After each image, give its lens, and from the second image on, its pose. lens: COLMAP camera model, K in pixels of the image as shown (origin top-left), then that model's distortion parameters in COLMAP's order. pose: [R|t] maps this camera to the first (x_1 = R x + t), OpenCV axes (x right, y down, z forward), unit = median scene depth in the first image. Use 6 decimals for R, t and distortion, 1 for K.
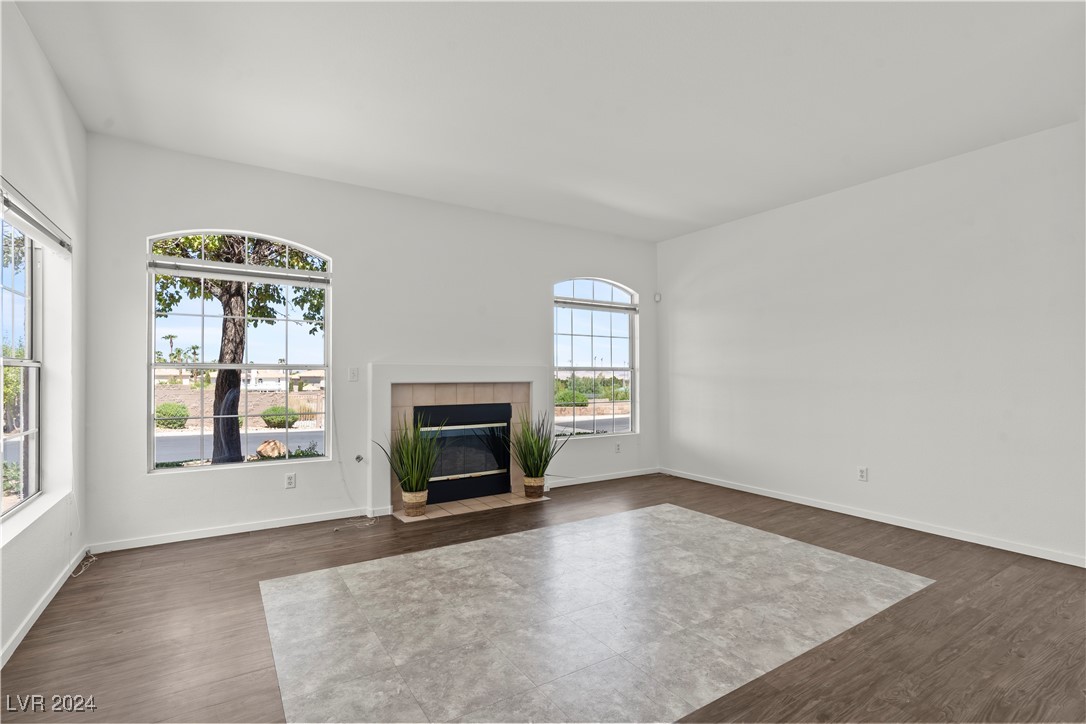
lens RADIAL K [[499.0, 0, 544.3], [0, 499.0, 373.4], [0, 0, 1]] dist [-0.005218, 0.001214]
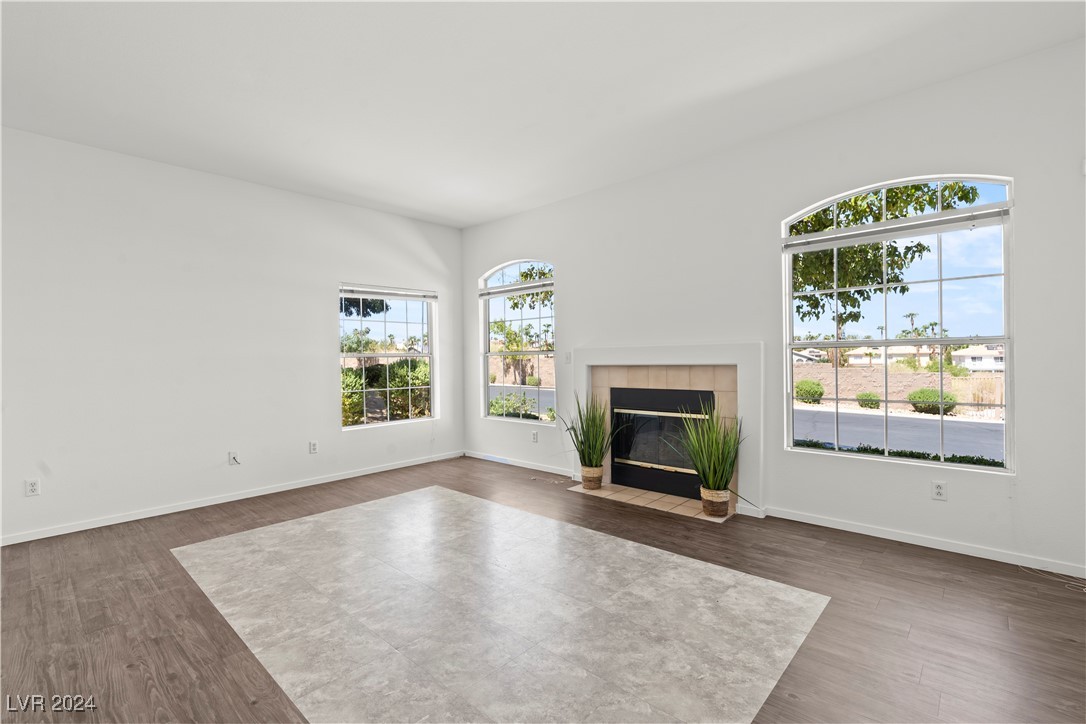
lens RADIAL K [[499.0, 0, 540.4], [0, 499.0, 360.2], [0, 0, 1]] dist [-0.005218, 0.001214]
pose [[0.233658, -0.002426, -0.972316, 0.894957], [0.019867, 0.999800, 0.002280, 0.004289], [0.972116, -0.019849, 0.233659, 0.762877]]
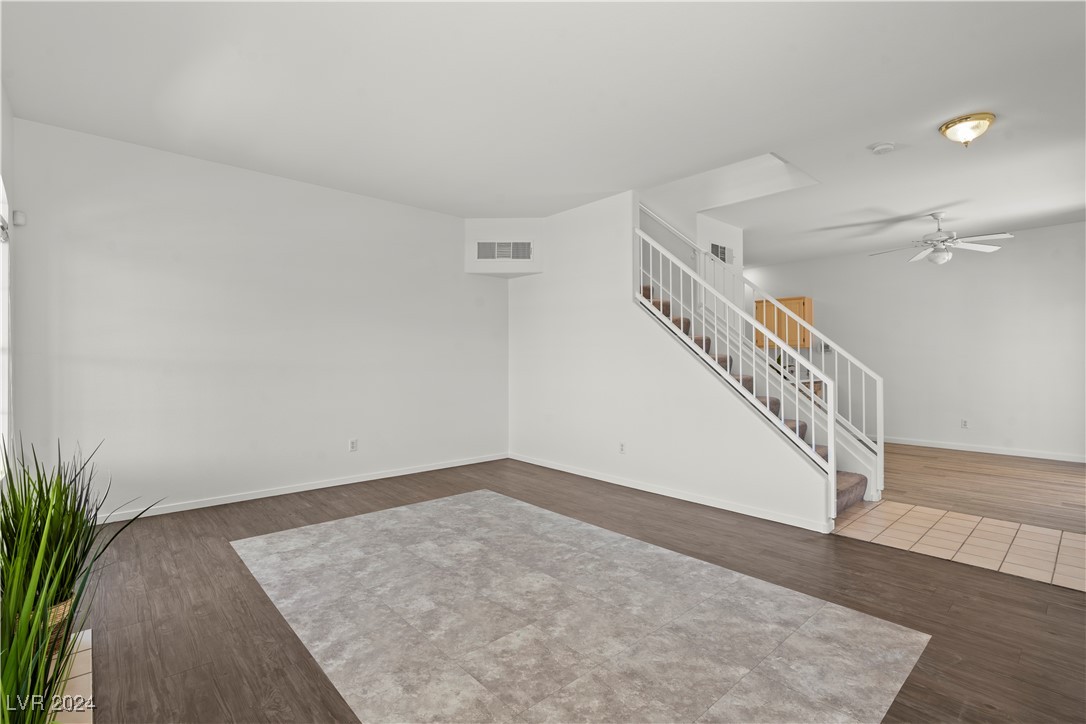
lens RADIAL K [[499.0, 0, 539.2], [0, 499.0, 359.9], [0, 0, 1]] dist [-0.005218, 0.001214]
pose [[-0.148961, -0.002950, 0.988839, -0.667216], [-0.004255, 0.999988, 0.002343, 0.000321], [-0.988834, -0.003859, -0.148972, 0.879251]]
